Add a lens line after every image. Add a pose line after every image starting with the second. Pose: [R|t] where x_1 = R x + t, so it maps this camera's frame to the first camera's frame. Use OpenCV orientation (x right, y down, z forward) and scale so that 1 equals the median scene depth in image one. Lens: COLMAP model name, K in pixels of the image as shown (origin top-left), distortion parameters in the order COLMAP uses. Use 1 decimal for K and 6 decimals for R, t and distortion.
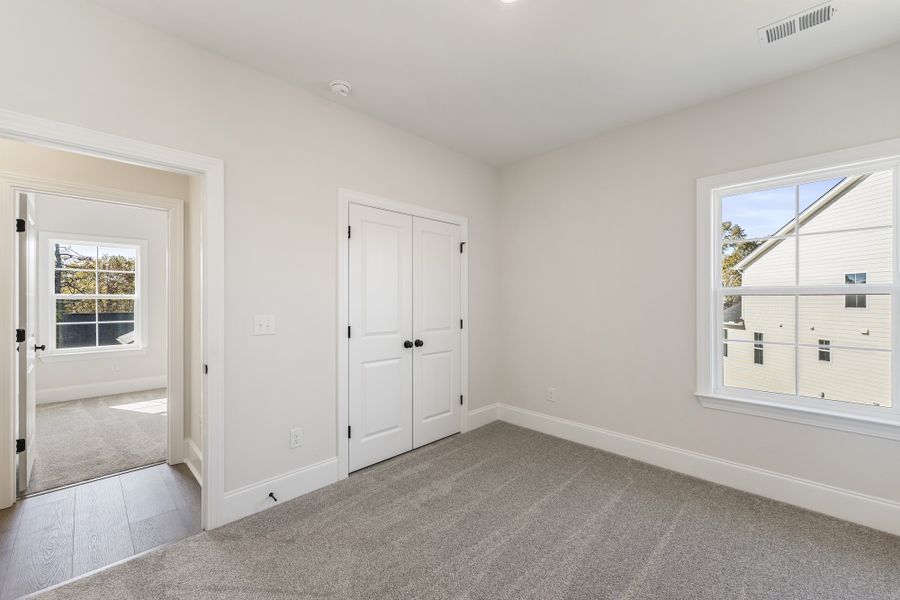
lens RADIAL K [[363.0, 0, 449.9], [0, 363.0, 295.3], [0, 0, 1]] dist [0.000639, 0.000048]
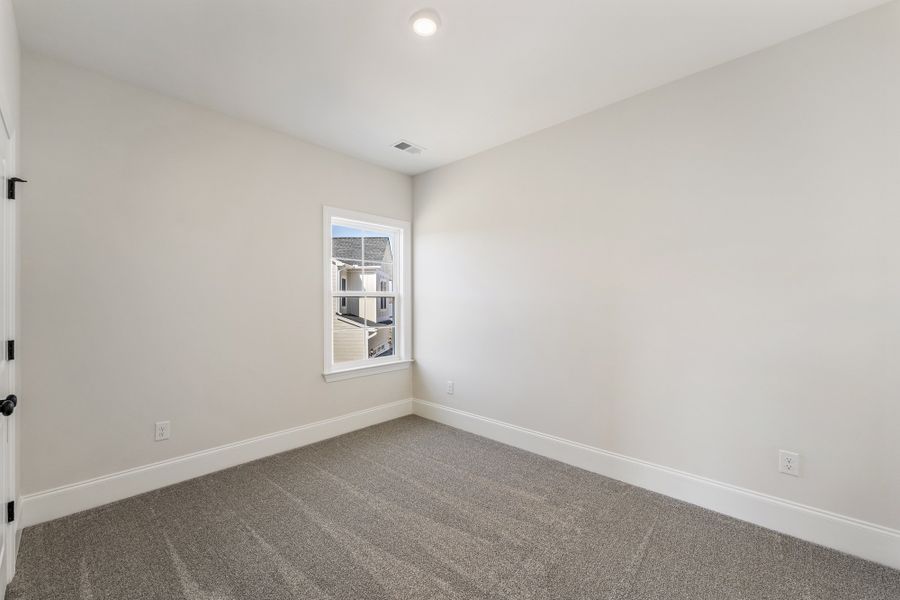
lens RADIAL K [[363.0, 0, 449.9], [0, 363.0, 295.3], [0, 0, 1]] dist [0.000639, 0.000048]
pose [[-0.015667, 0.013076, 0.999792, -0.597980], [-0.009746, 0.999865, -0.013229, 0.010803], [-0.999830, -0.009951, -0.015538, 0.585988]]
